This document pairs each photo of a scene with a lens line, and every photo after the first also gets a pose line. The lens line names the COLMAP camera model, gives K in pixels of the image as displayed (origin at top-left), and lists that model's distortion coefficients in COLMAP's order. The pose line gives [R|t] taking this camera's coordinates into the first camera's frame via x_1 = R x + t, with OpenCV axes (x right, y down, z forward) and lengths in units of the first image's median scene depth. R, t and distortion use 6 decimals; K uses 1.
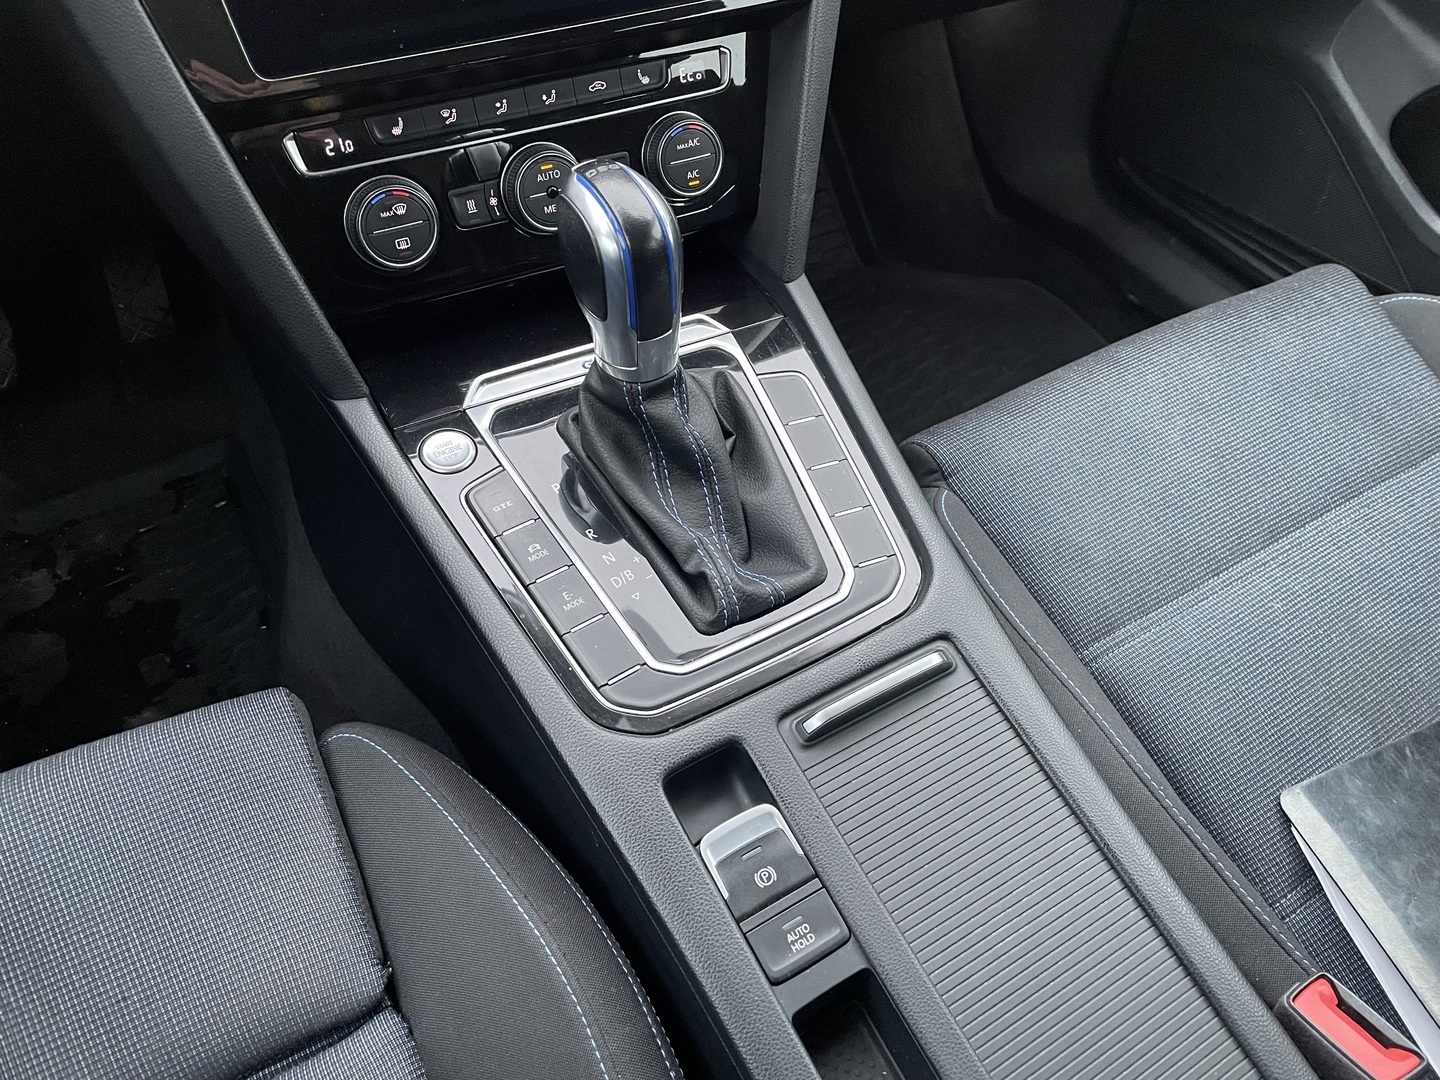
lens RADIAL K [[1065.7, 0, 718.8], [0, 1065.7, 523.9], [0, 0, 1]] dist [0.047365, -0.063182]
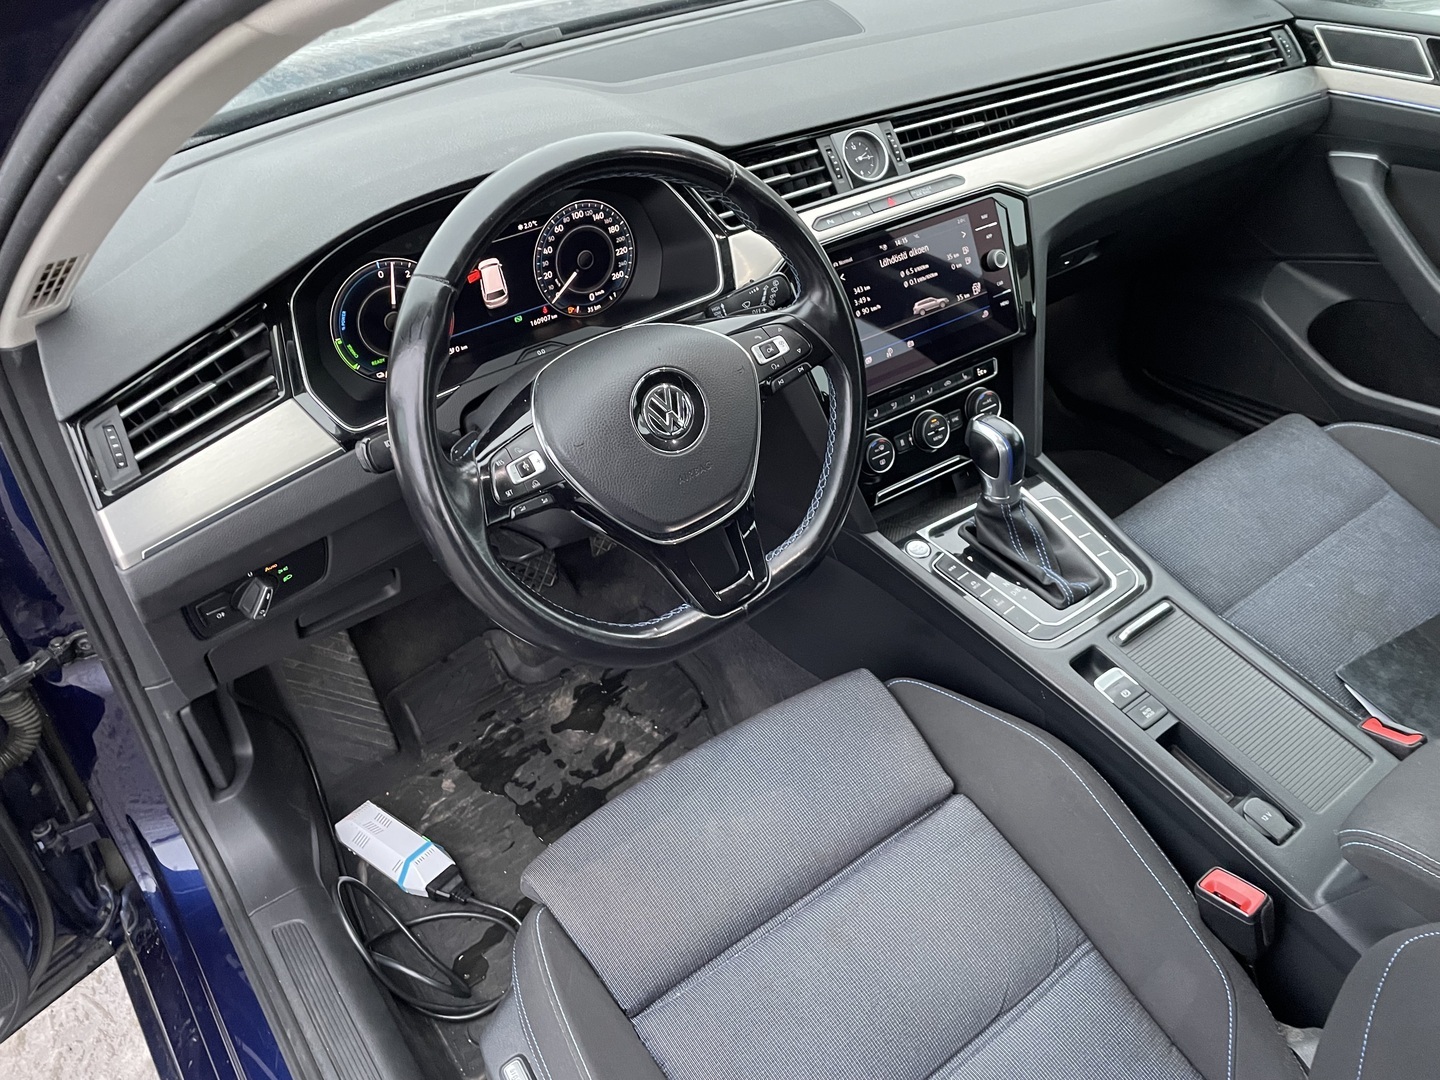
lens RADIAL K [[1065.7, 0, 714.2], [0, 1065.7, 527.4], [0, 0, 1]] dist [0.047365, -0.063182]
pose [[0.990500, -0.136727, 0.014660, -0.690046], [0.136871, 0.970000, -0.200911, 0.267785], [0.013250, 0.201009, 0.979500, -1.151300]]
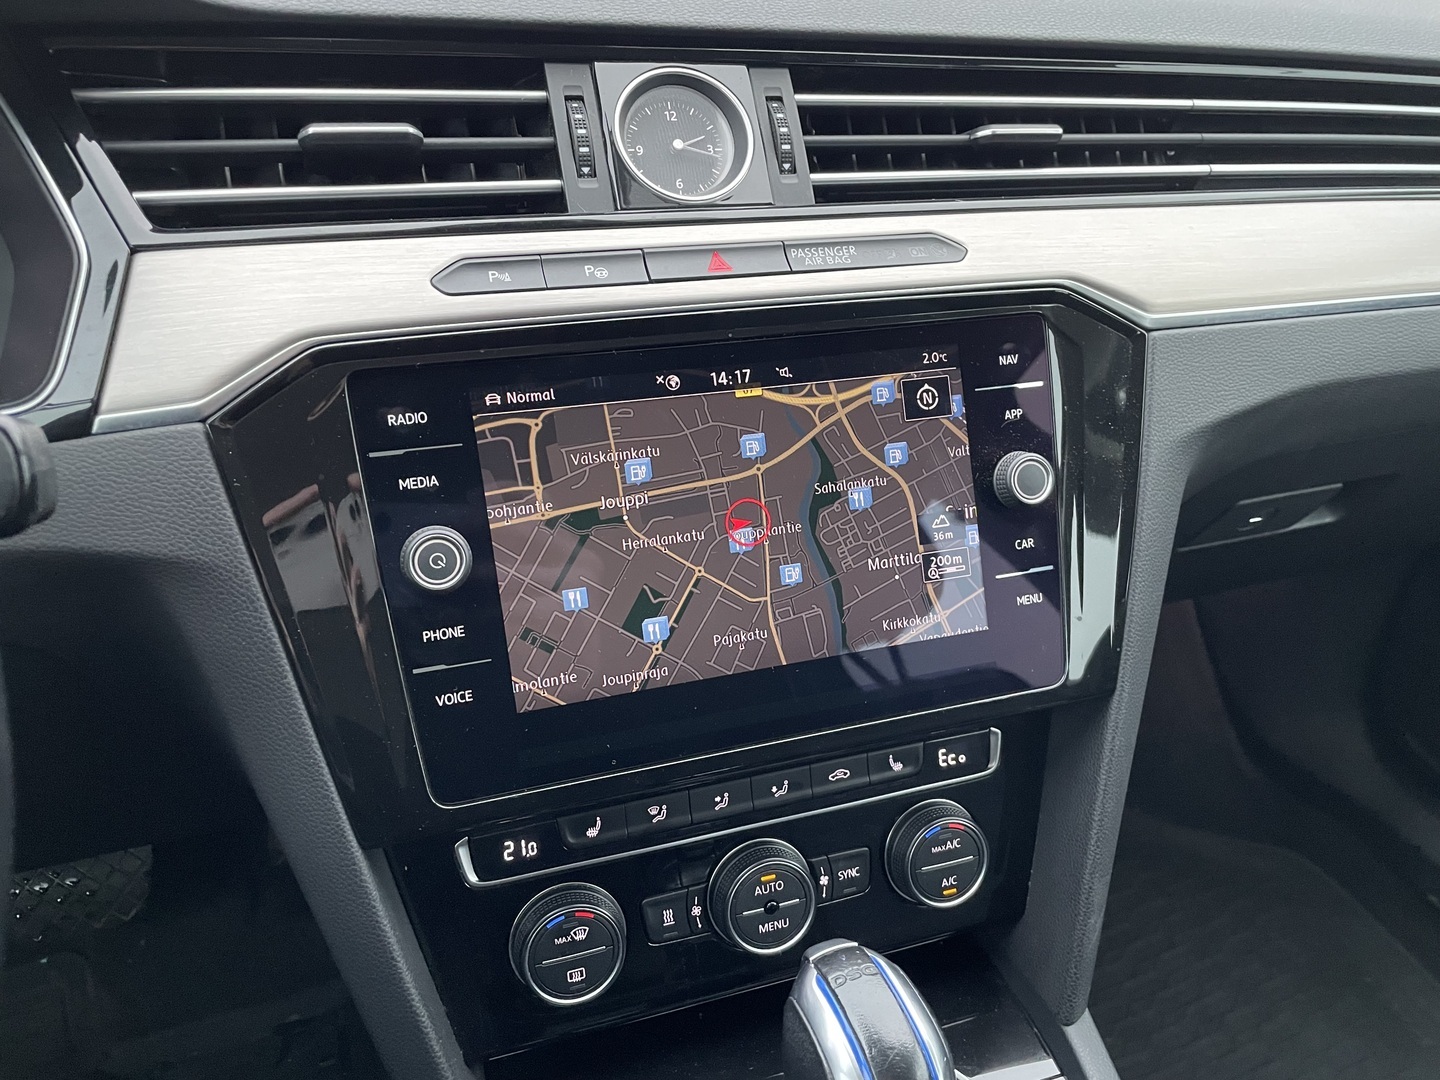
lens RADIAL K [[1065.7, 0, 733.8], [0, 1065.7, 526.0], [0, 0, 1]] dist [0.047365, -0.063182]
pose [[0.986621, 0.064336, -0.149797, -0.086321], [-0.112470, 0.933778, -0.339720, -0.312523], [0.118021, 0.352023, 0.928521, 0.176662]]
